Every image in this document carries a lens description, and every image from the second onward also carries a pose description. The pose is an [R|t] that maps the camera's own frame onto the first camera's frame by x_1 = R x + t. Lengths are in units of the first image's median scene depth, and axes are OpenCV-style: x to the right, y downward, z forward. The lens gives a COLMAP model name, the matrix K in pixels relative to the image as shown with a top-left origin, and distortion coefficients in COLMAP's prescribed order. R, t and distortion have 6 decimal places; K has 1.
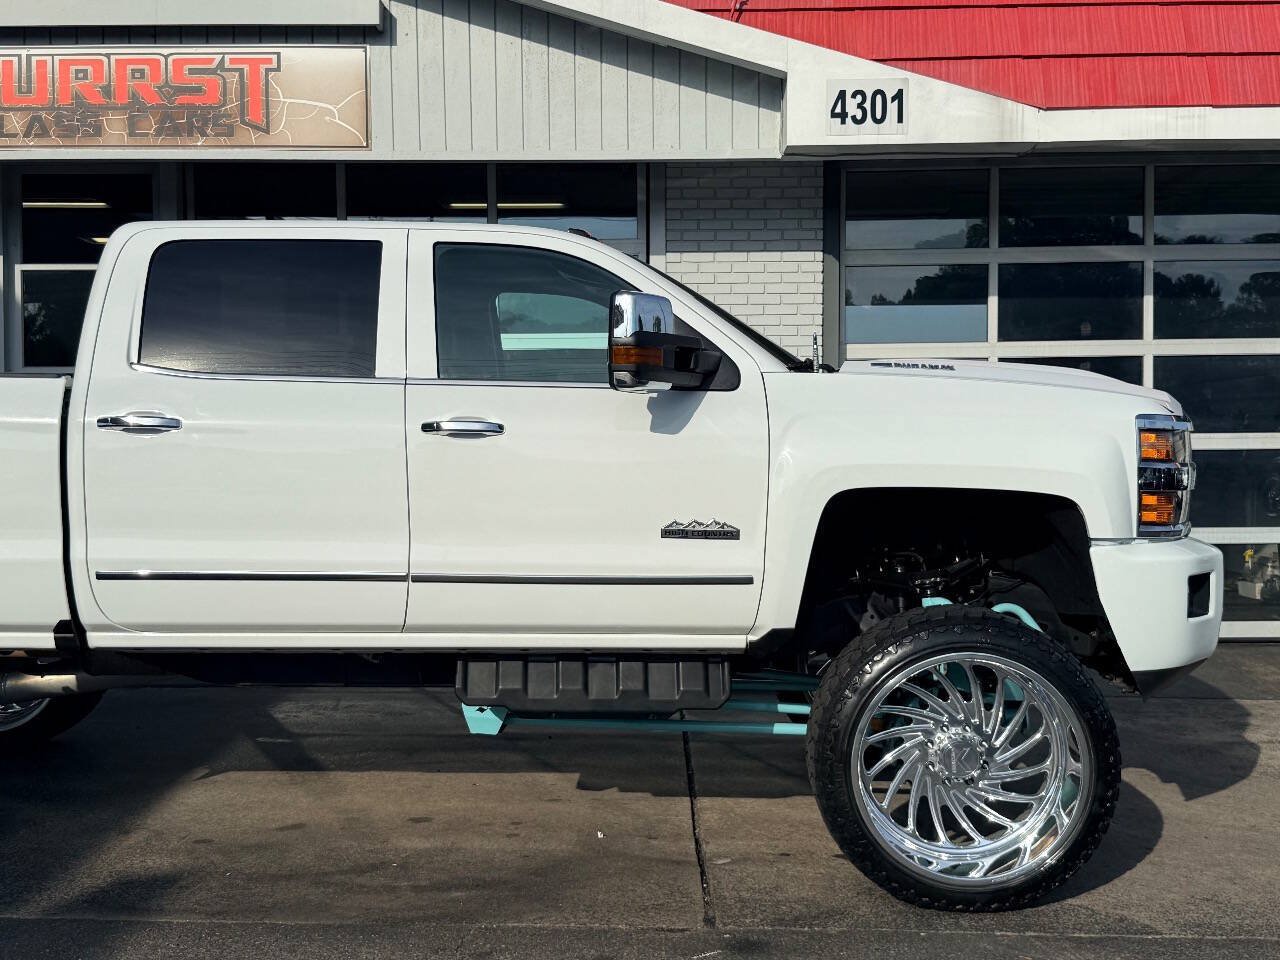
lens RADIAL K [[1461.3, 0, 634.8], [0, 1461.3, 497.3], [0, 0, 1]] dist [0.074961, 0.000000]
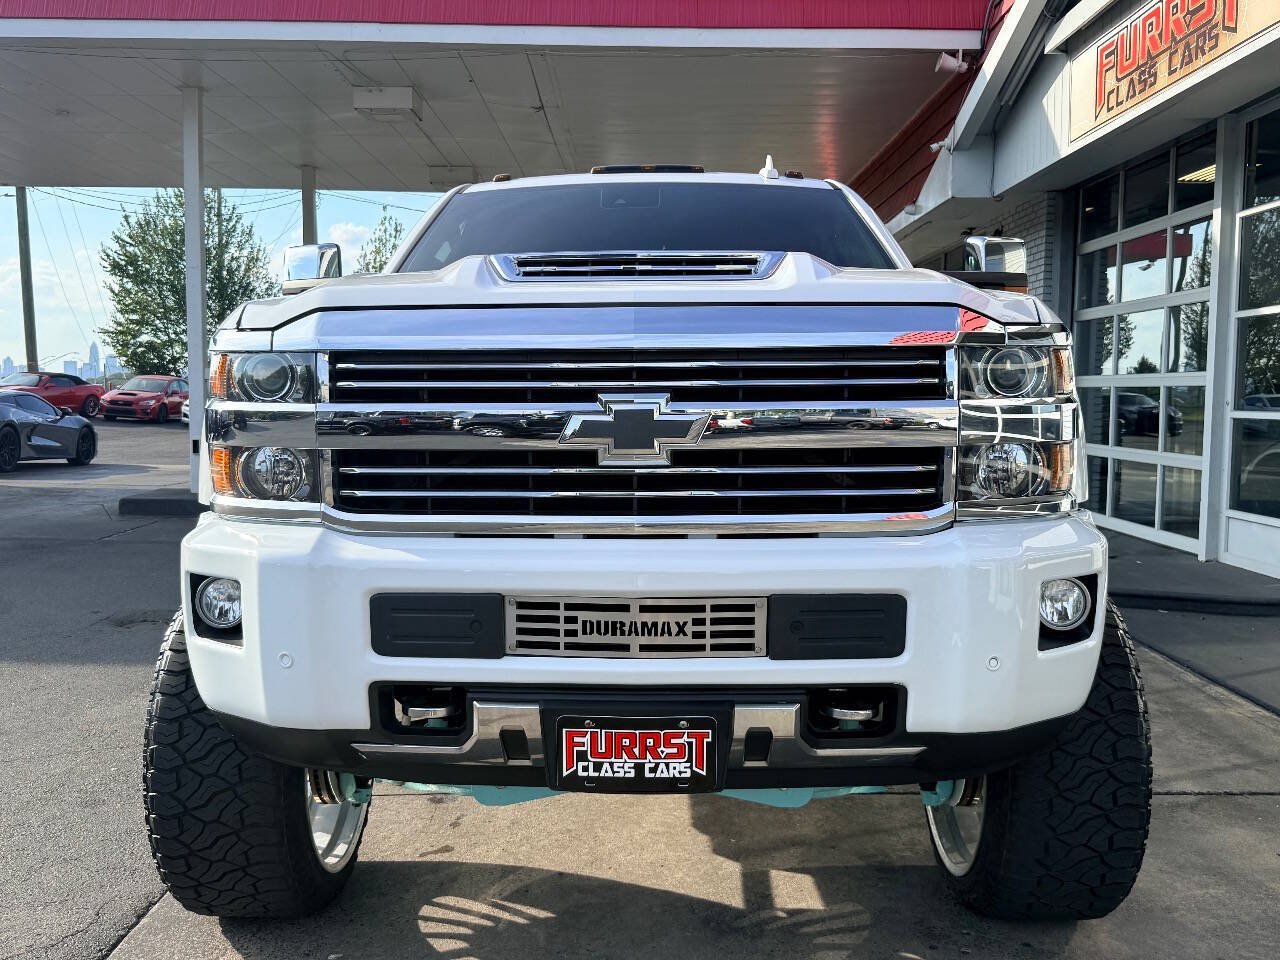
lens RADIAL K [[1202.4, 0, 632.1], [0, 1202.4, 469.4], [0, 0, 1]] dist [0.026396, 0.000000]
pose [[0.009014, 0.068122, -0.997636, 0.817543], [-0.037563, 0.996996, 0.067739, -0.032669], [0.999254, 0.036864, 0.011546, 1.054478]]
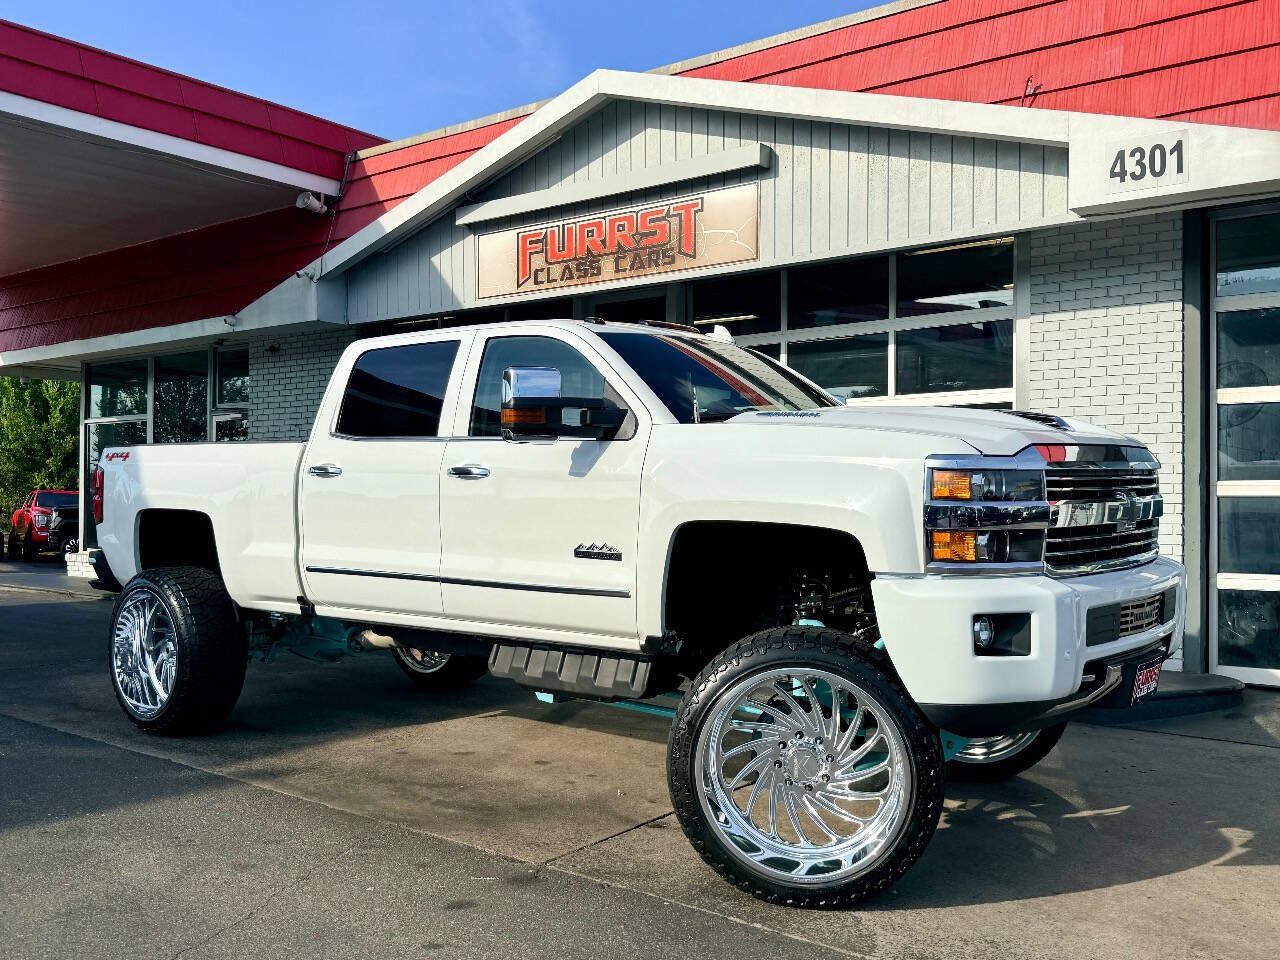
lens RADIAL K [[1173.4, 0, 639.5], [0, 1173.4, 517.2], [0, 0, 1]] dist [0.031428, 0.000000]
pose [[0.795359, 0.014398, -0.605968, 0.604105], [-0.023774, 0.999690, -0.007452, -0.000807], [0.605672, 0.020333, 0.795454, 0.197794]]
